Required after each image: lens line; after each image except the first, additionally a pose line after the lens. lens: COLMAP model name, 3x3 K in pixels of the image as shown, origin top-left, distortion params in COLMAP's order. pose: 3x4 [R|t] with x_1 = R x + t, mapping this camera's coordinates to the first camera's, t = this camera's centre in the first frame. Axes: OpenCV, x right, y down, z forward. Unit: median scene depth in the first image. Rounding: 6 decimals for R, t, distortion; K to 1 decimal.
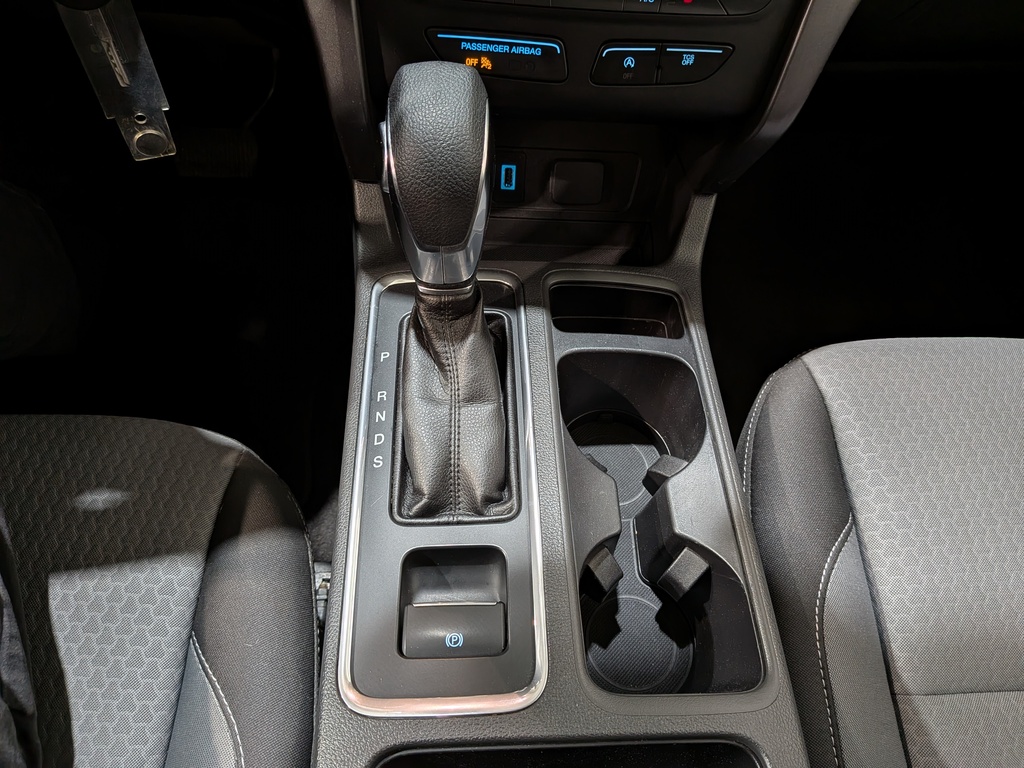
lens RADIAL K [[729.0, 0, 524.9], [0, 729.0, 384.6], [0, 0, 1]] dist [0.018982, -0.004642]
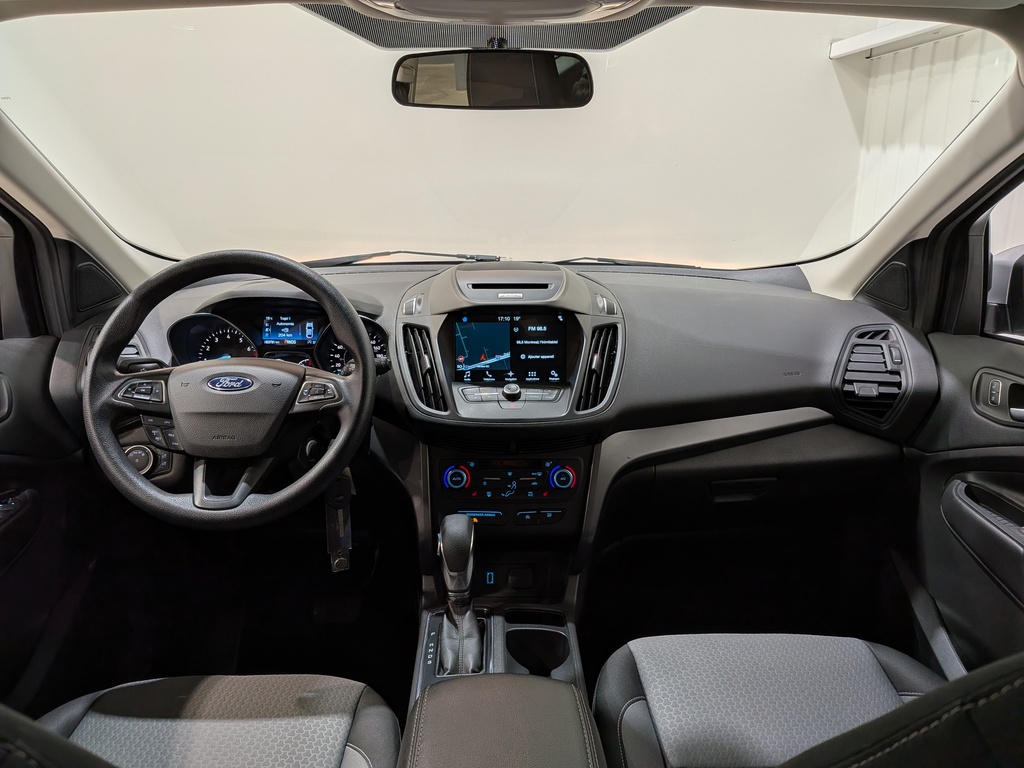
lens RADIAL K [[749.3, 0, 512.7], [0, 749.3, 382.8], [0, 0, 1]] dist [0.065215, -0.113081]
pose [[0.997212, -0.068289, -0.030091, 0.204559], [0.030769, 0.743613, -0.667902, 1.048221], [0.067987, 0.665114, 0.743641, -1.408761]]
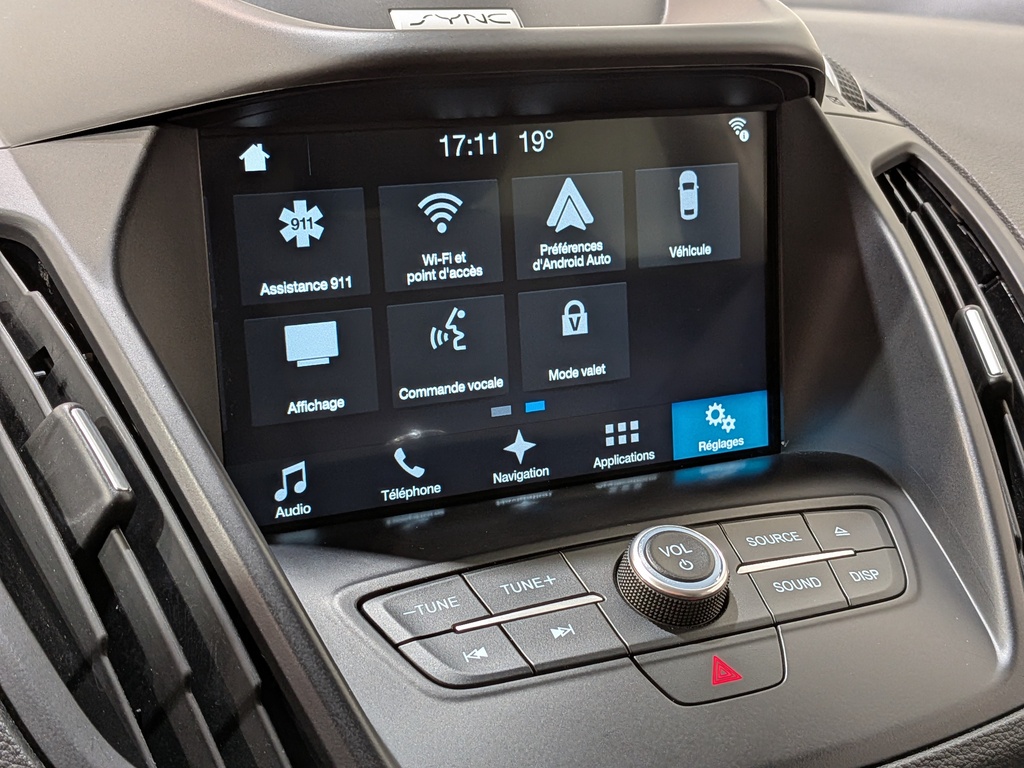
lens RADIAL K [[1483.2, 0, 507.1], [0, 1483.2, 394.1], [0, 0, 1]] dist [0.066856, 0.000000]
pose [[0.919490, -0.176999, 0.351012, -0.272362], [0.357424, 0.748156, -0.559026, -0.391741], [-0.163665, 0.639479, 0.751186, -0.057755]]
